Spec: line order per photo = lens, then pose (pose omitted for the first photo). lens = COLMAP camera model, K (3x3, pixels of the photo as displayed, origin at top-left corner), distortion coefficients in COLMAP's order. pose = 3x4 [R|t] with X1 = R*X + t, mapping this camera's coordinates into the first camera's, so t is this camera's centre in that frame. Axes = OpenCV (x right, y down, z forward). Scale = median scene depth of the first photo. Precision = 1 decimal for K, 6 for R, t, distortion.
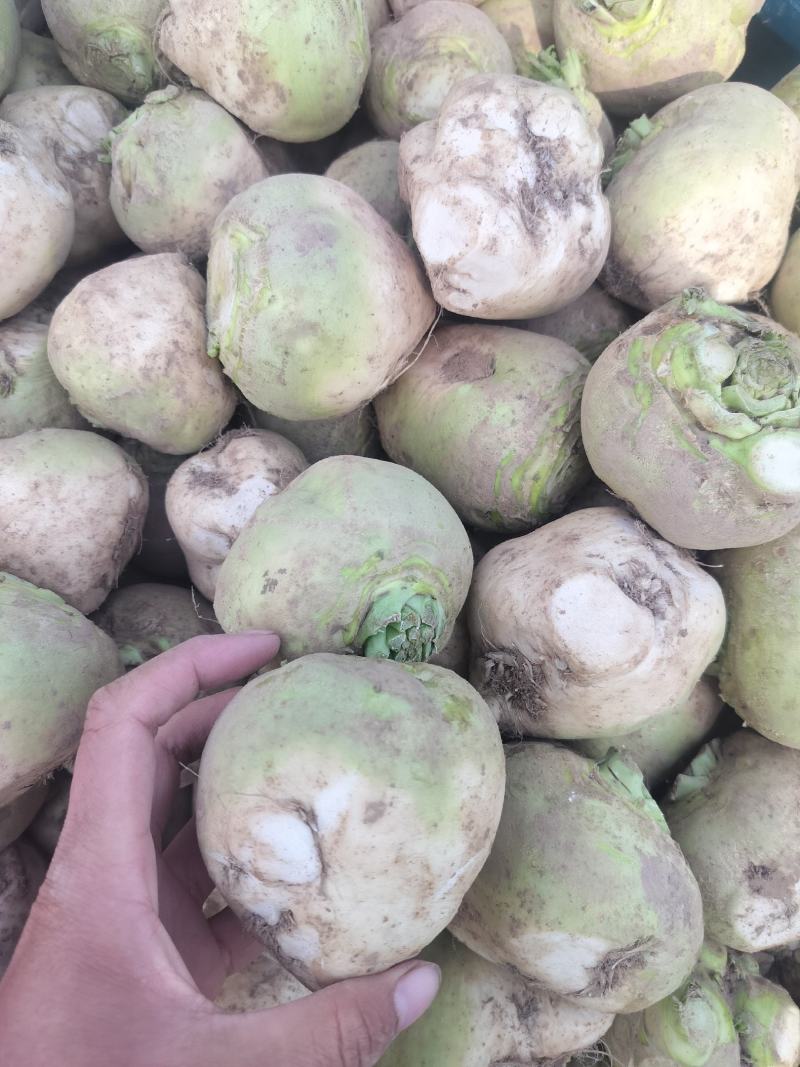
lens RADIAL K [[768.9, 0, 400.0], [0, 768.9, 533.5], [0, 0, 1]] dist [0.049490, -0.084763]
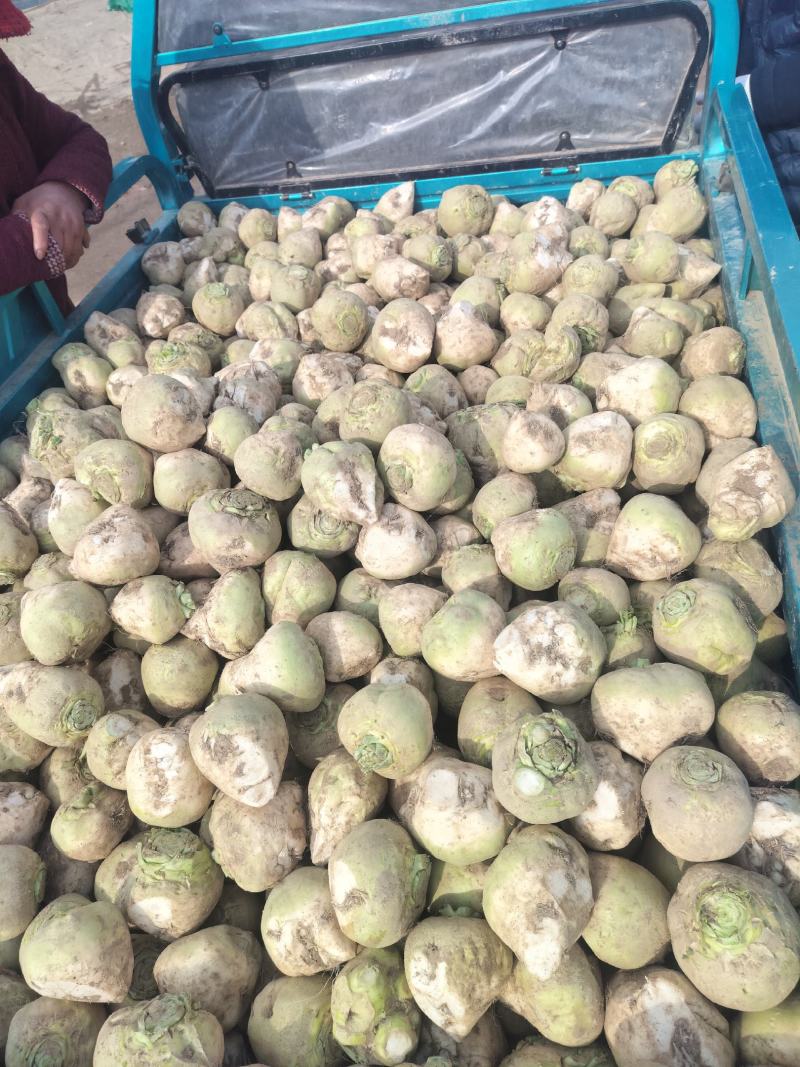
lens RADIAL K [[702.1, 0, 400.0], [0, 702.1, 533.5], [0, 0, 1]] dist [0.068408, -0.115336]
pose [[0.669376, 0.470957, -0.574574, 0.903974], [-0.659892, 0.732196, -0.168618, -0.015162], [0.341289, 0.492025, 0.800895, -1.077854]]
